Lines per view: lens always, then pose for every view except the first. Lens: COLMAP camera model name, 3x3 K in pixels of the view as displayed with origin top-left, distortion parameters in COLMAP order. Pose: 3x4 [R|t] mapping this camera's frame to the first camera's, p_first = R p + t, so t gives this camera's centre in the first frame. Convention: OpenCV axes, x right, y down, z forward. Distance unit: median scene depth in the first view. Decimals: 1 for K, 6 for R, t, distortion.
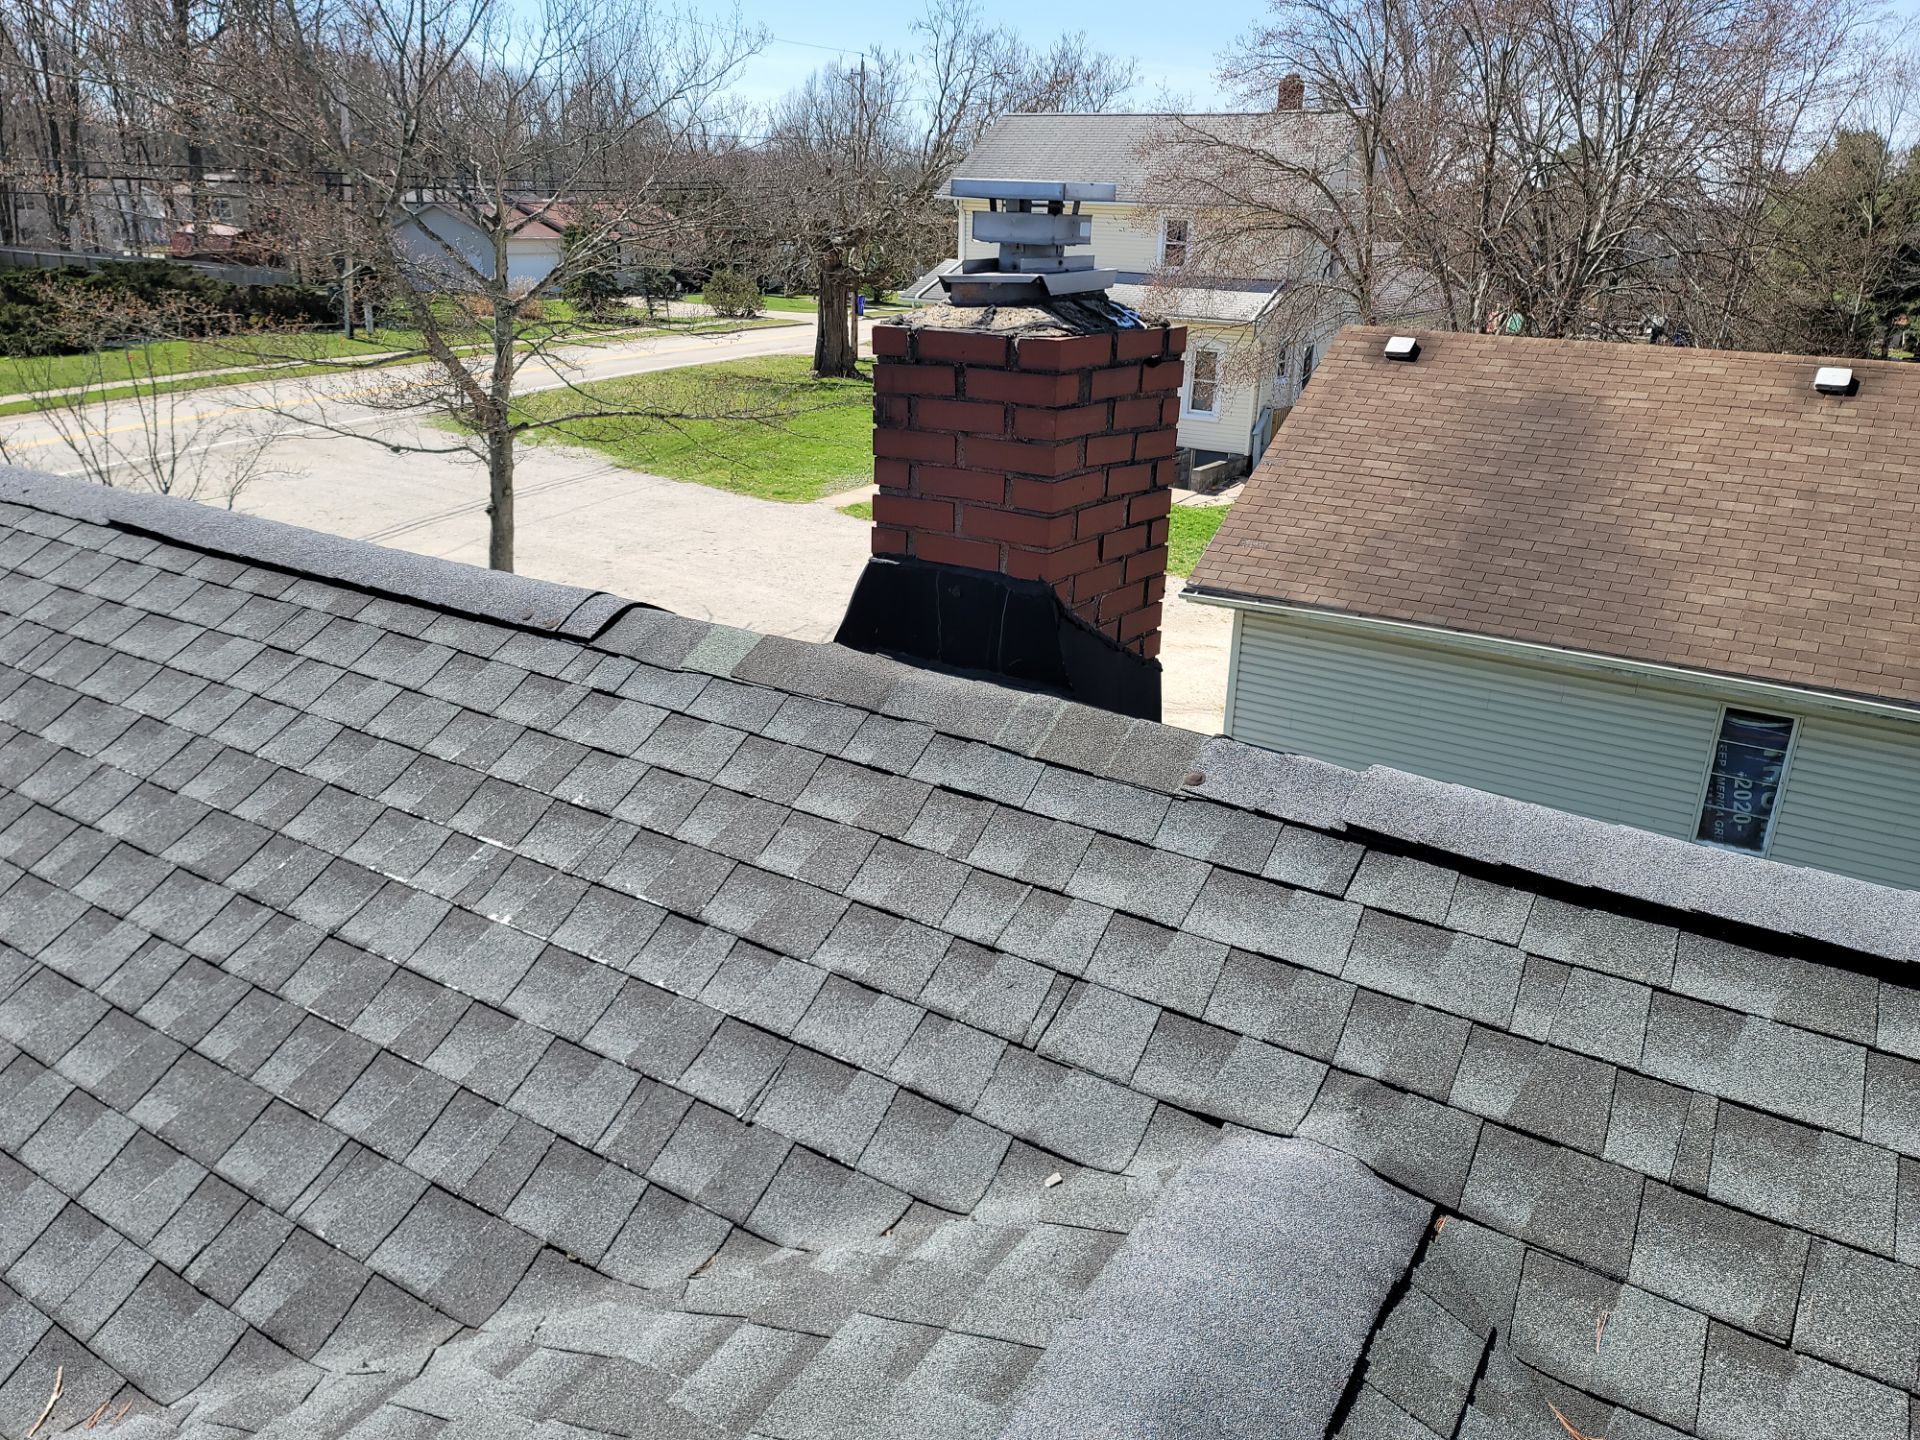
lens RADIAL K [[1343.6, 0, 1033.0], [0, 1343.6, 762.7], [0, 0, 1]] dist [0.032301, -0.029181]
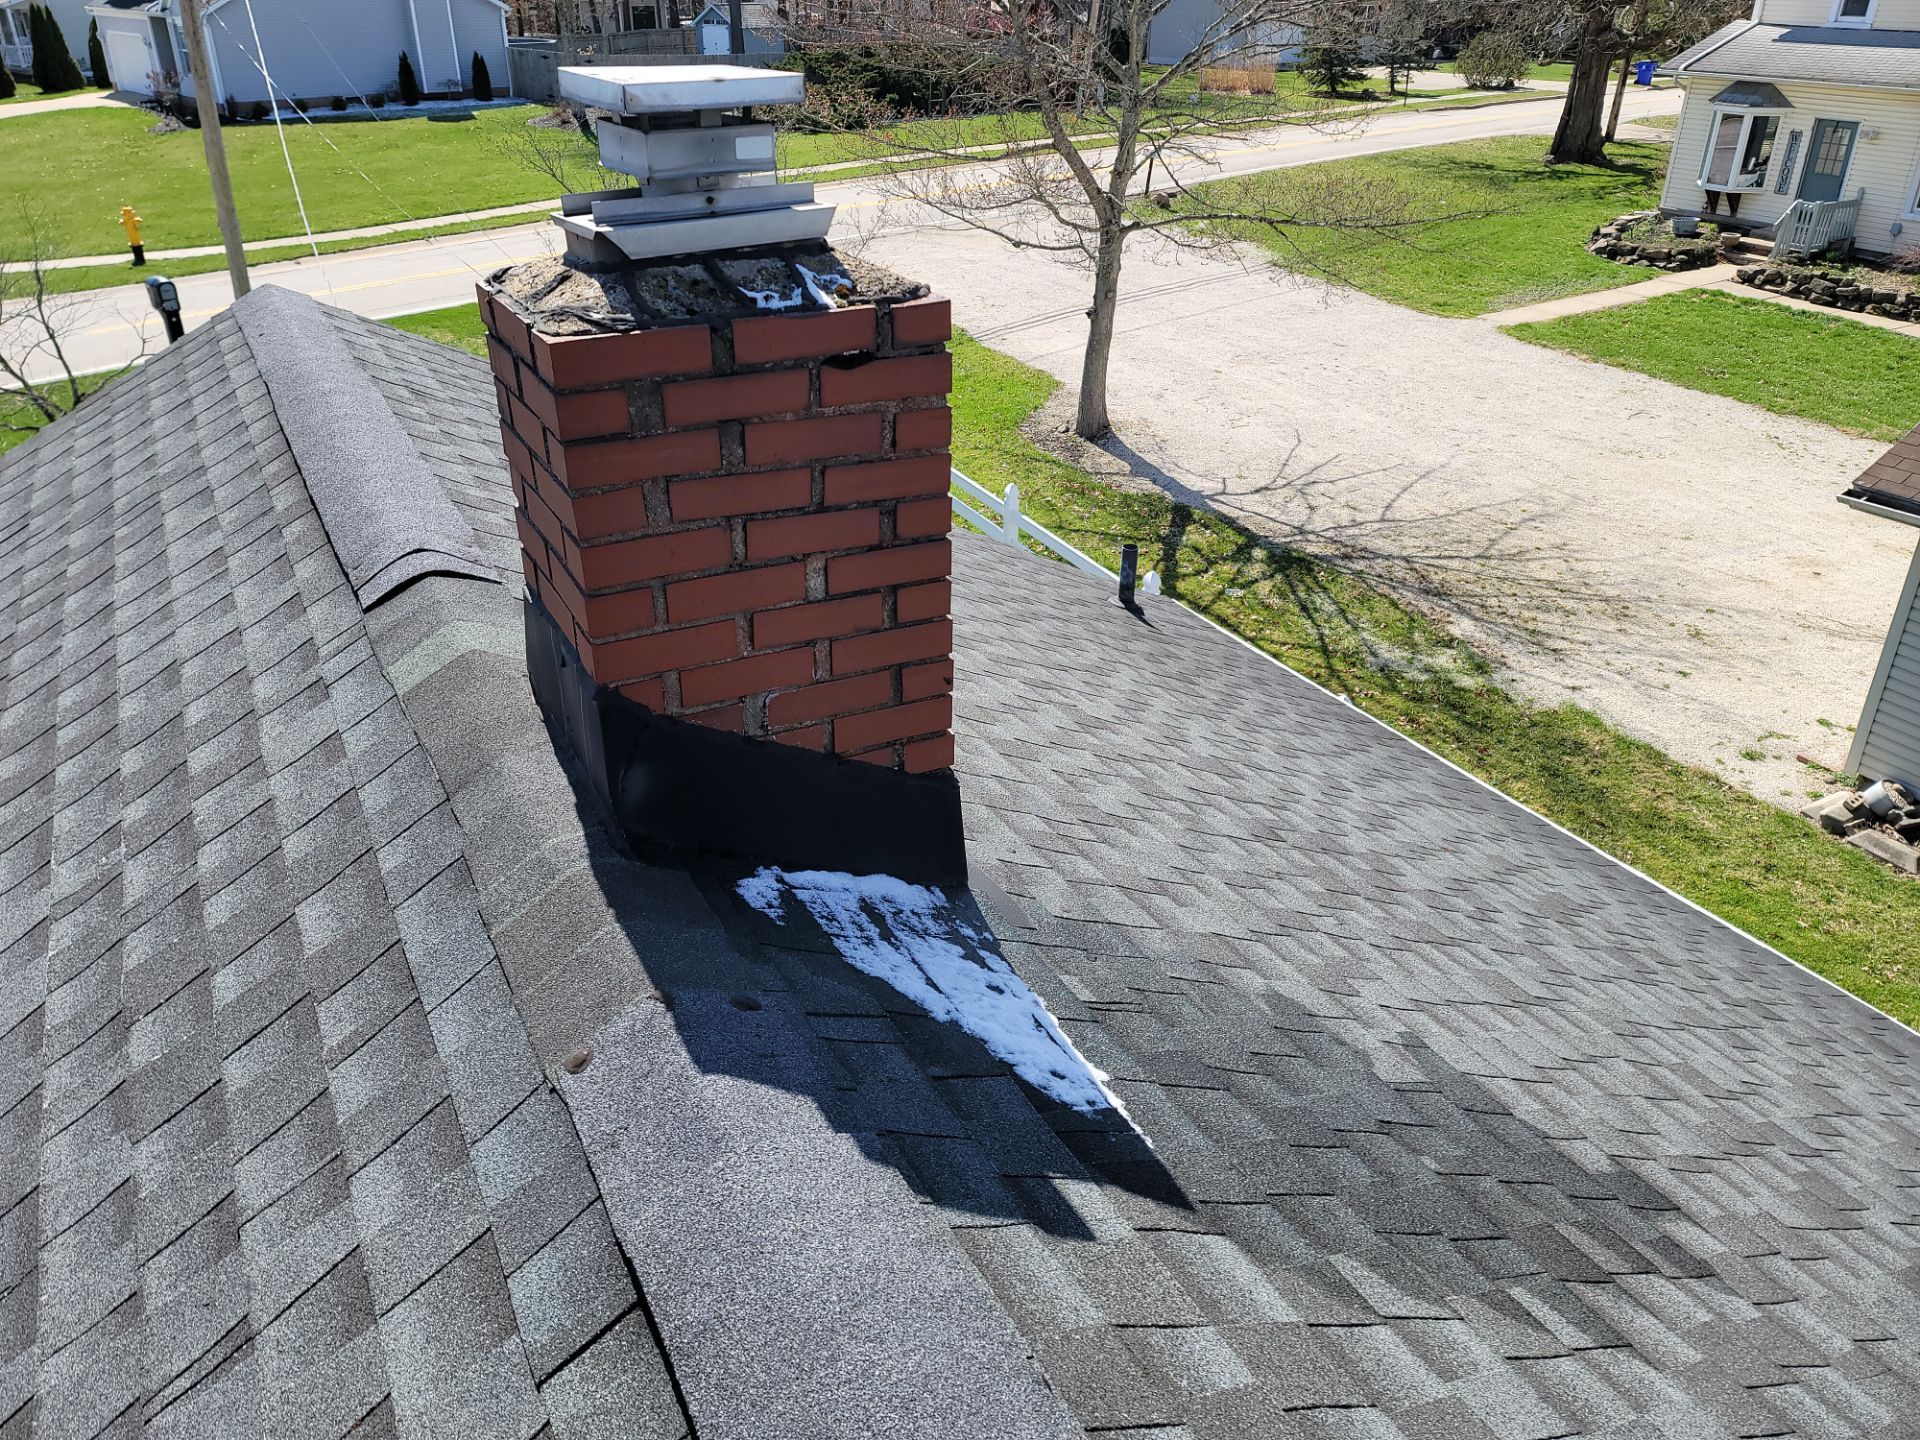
lens RADIAL K [[1355.1, 0, 1003.2], [0, 1355.1, 745.7], [0, 0, 1]] dist [0.059321, -0.052680]
pose [[0.863223, 0.219504, -0.454603, 0.155673], [-0.159130, 0.972926, 0.167611, -0.078043], [0.479086, -0.072345, 0.874781, 0.151680]]
